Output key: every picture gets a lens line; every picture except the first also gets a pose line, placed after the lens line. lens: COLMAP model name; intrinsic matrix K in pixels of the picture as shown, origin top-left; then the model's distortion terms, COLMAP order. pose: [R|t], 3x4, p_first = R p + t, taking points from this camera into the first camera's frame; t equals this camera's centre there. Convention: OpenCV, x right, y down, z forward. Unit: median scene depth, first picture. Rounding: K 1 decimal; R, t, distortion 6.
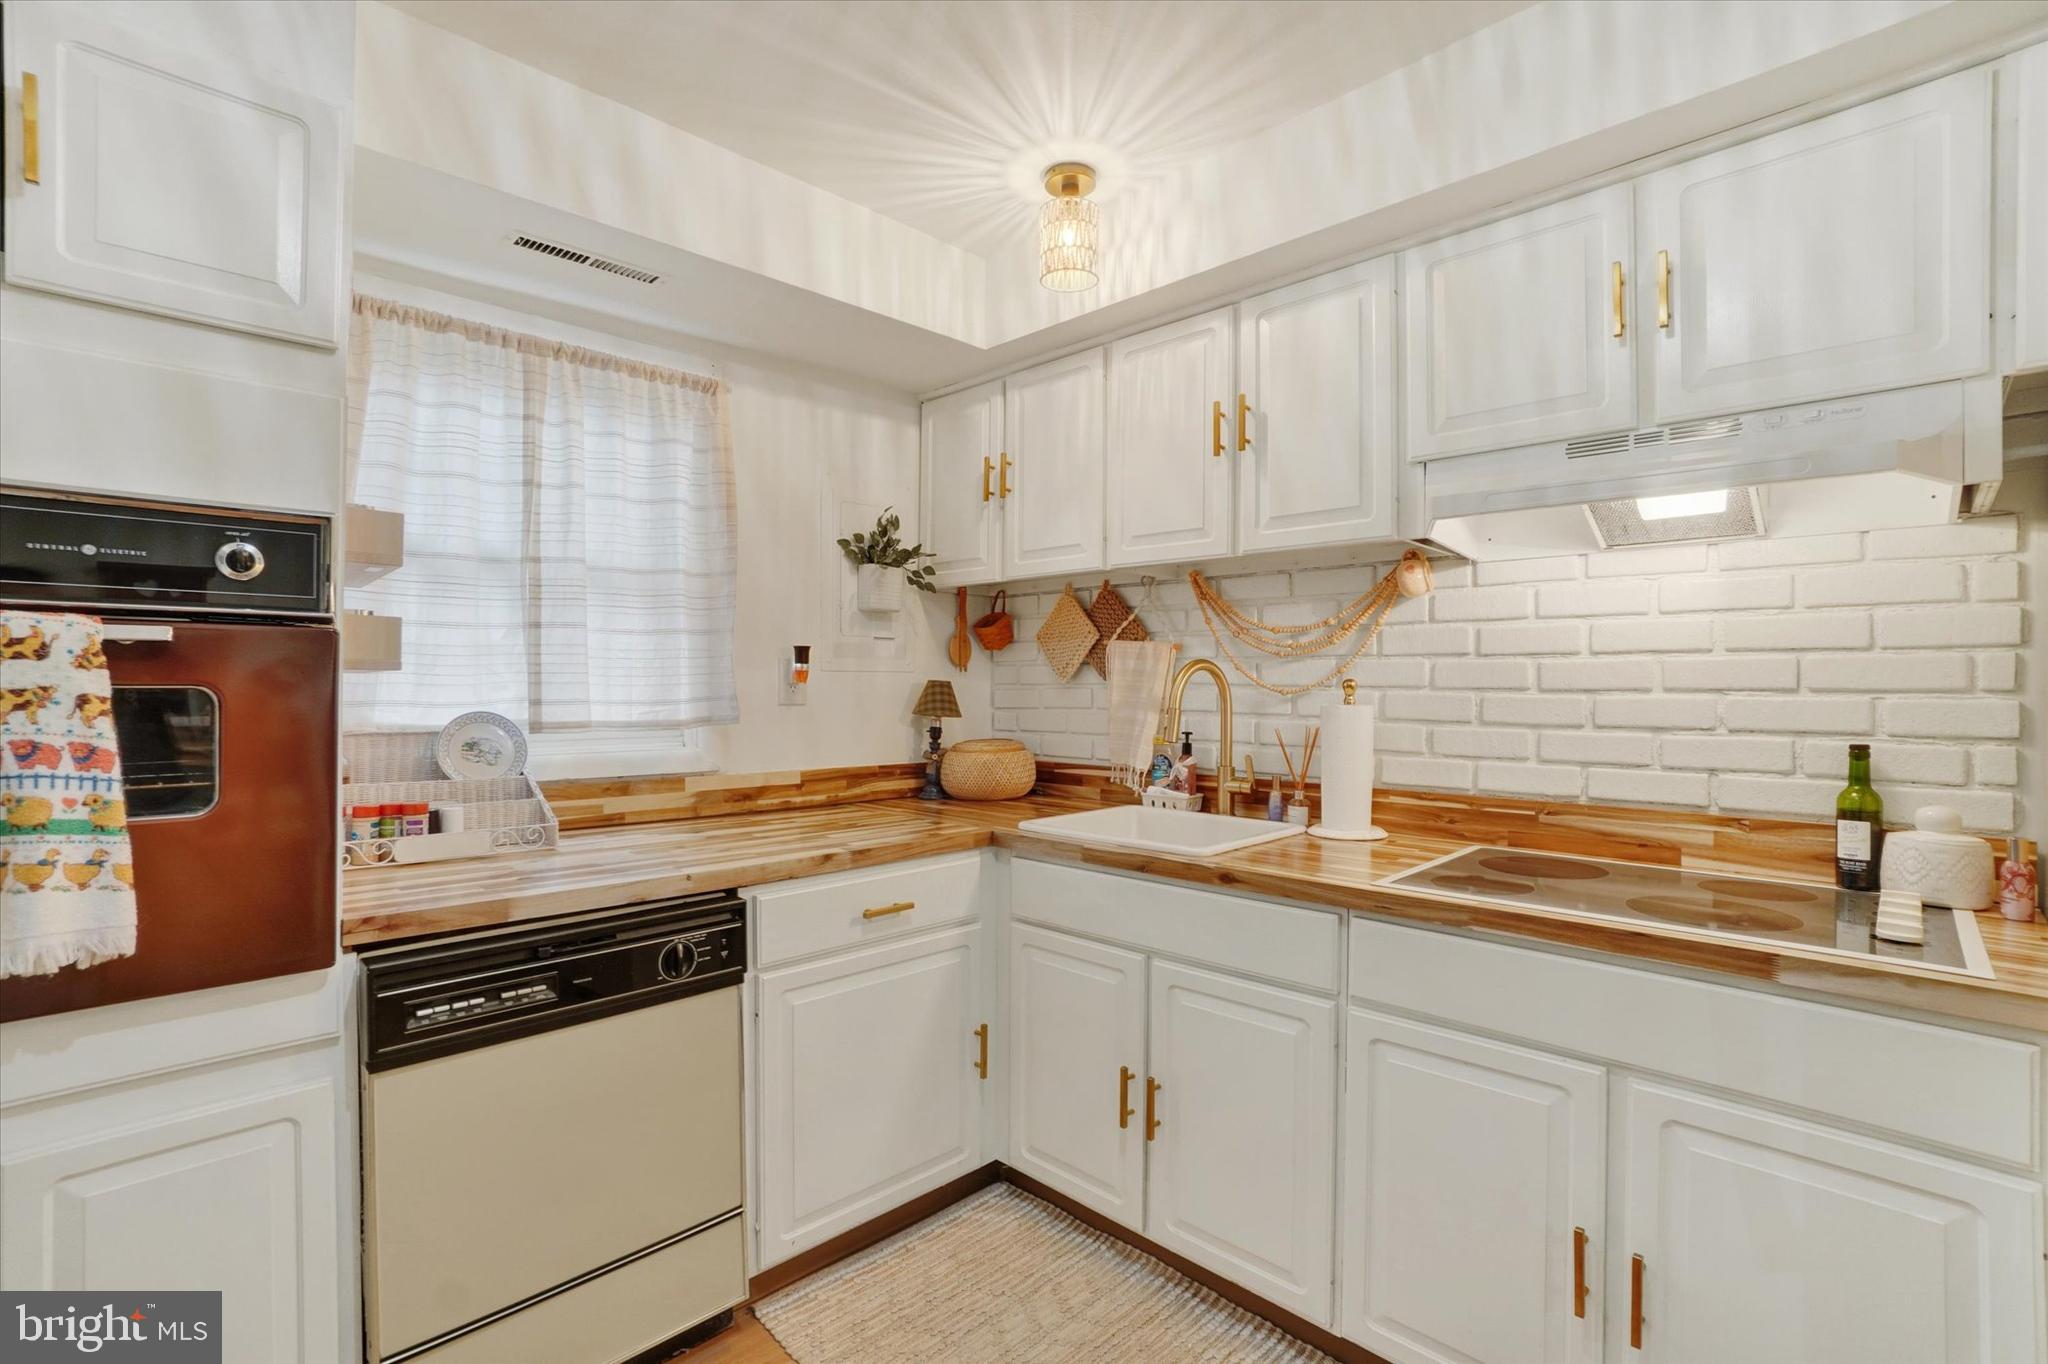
lens RADIAL K [[900.5, 0, 1010.7], [0, 900.5, 679.5], [0, 0, 1]] dist [-0.063963, 0.018185]
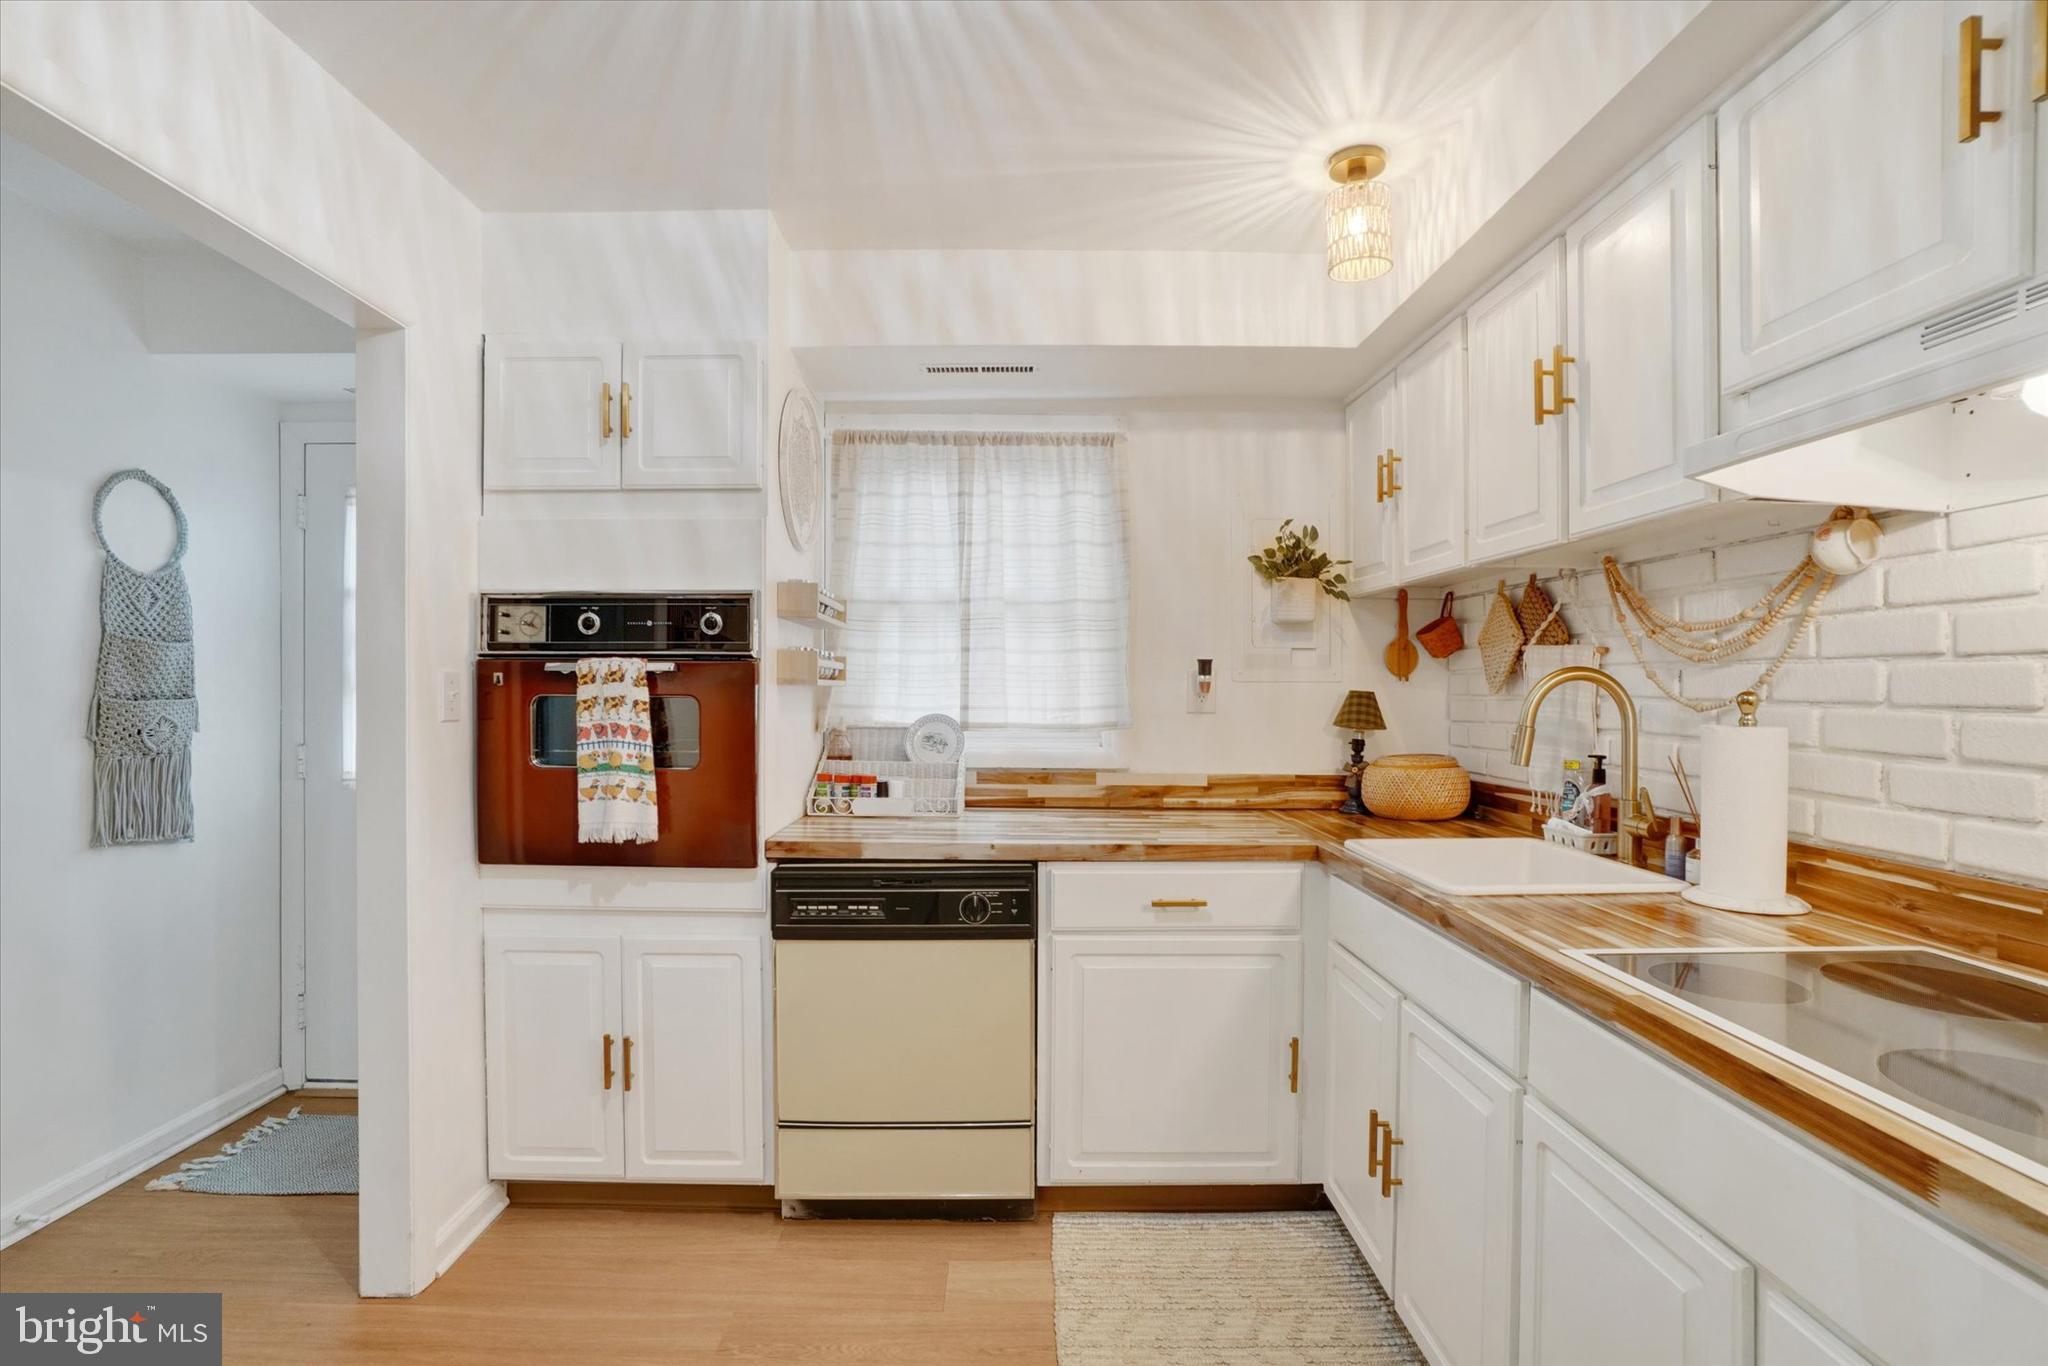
lens RADIAL K [[900.5, 0, 1010.7], [0, 900.5, 680.5], [0, 0, 1]] dist [-0.063963, 0.018185]
pose [[0.724480, -0.005424, -0.689274, 0.438549], [0.001159, 0.999977, -0.006651, -0.005798], [0.689295, 0.004019, 0.724470, 0.067298]]
